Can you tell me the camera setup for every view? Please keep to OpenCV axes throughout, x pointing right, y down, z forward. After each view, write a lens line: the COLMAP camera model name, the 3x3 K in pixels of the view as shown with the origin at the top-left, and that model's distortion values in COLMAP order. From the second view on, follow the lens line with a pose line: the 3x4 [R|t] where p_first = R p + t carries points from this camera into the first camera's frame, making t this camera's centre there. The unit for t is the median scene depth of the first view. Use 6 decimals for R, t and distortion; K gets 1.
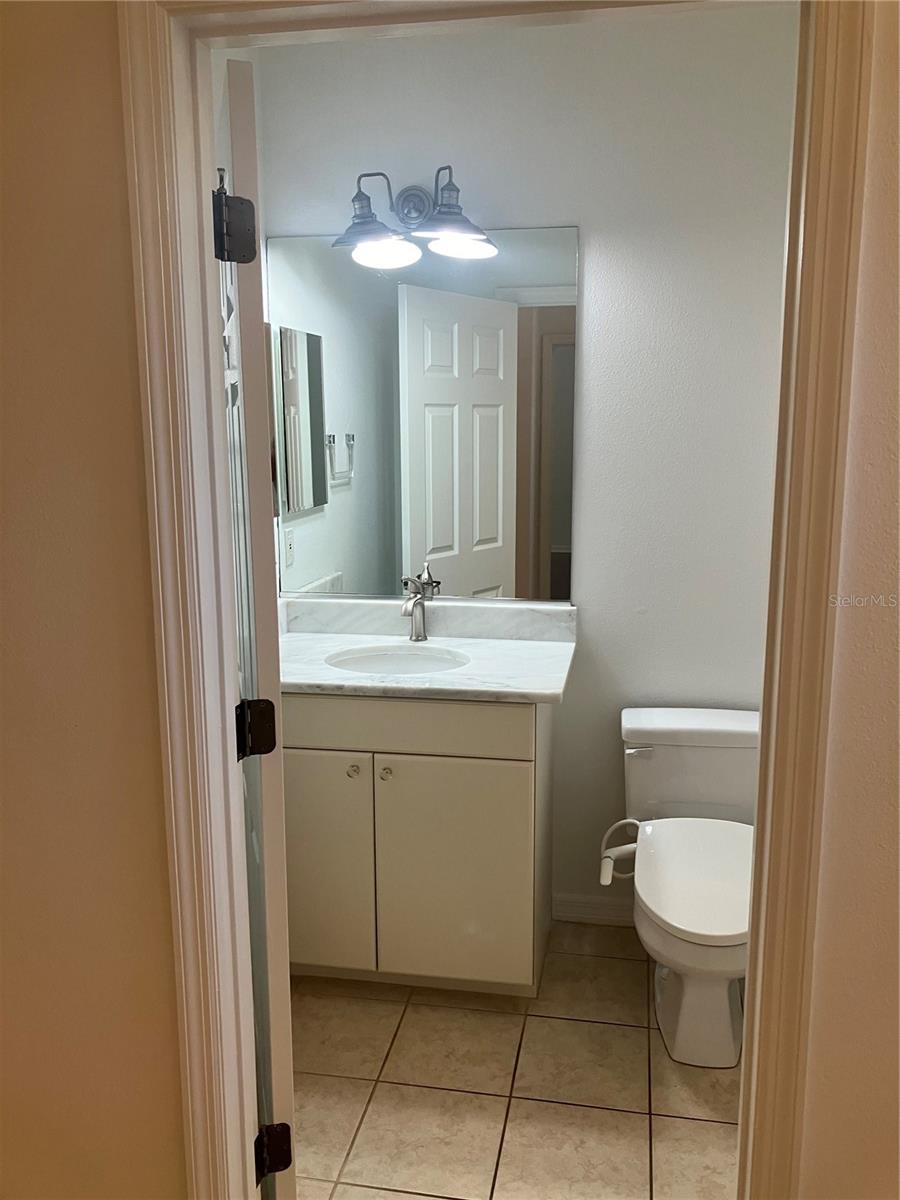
lens RADIAL K [[993.8, 0, 450.6], [0, 993.8, 601.6], [0, 0, 1]] dist [0.044340, -0.070781]
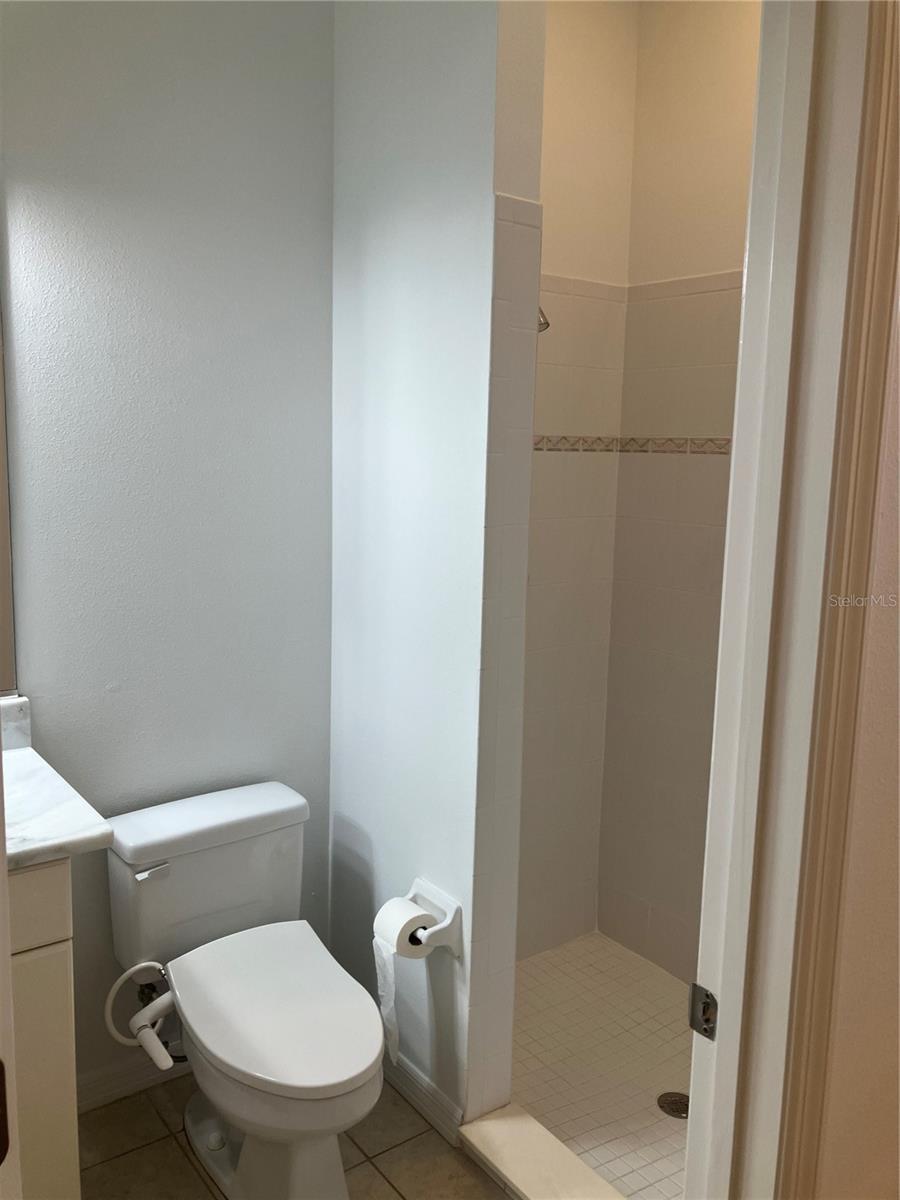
lens RADIAL K [[993.8, 0, 449.7], [0, 993.8, 596.1], [0, 0, 1]] dist [0.044340, -0.070781]
pose [[0.689049, -0.090727, 0.719013, -0.184877], [0.108541, 0.993862, 0.021391, -0.052070], [-0.716540, 0.063303, 0.694667, 0.289837]]
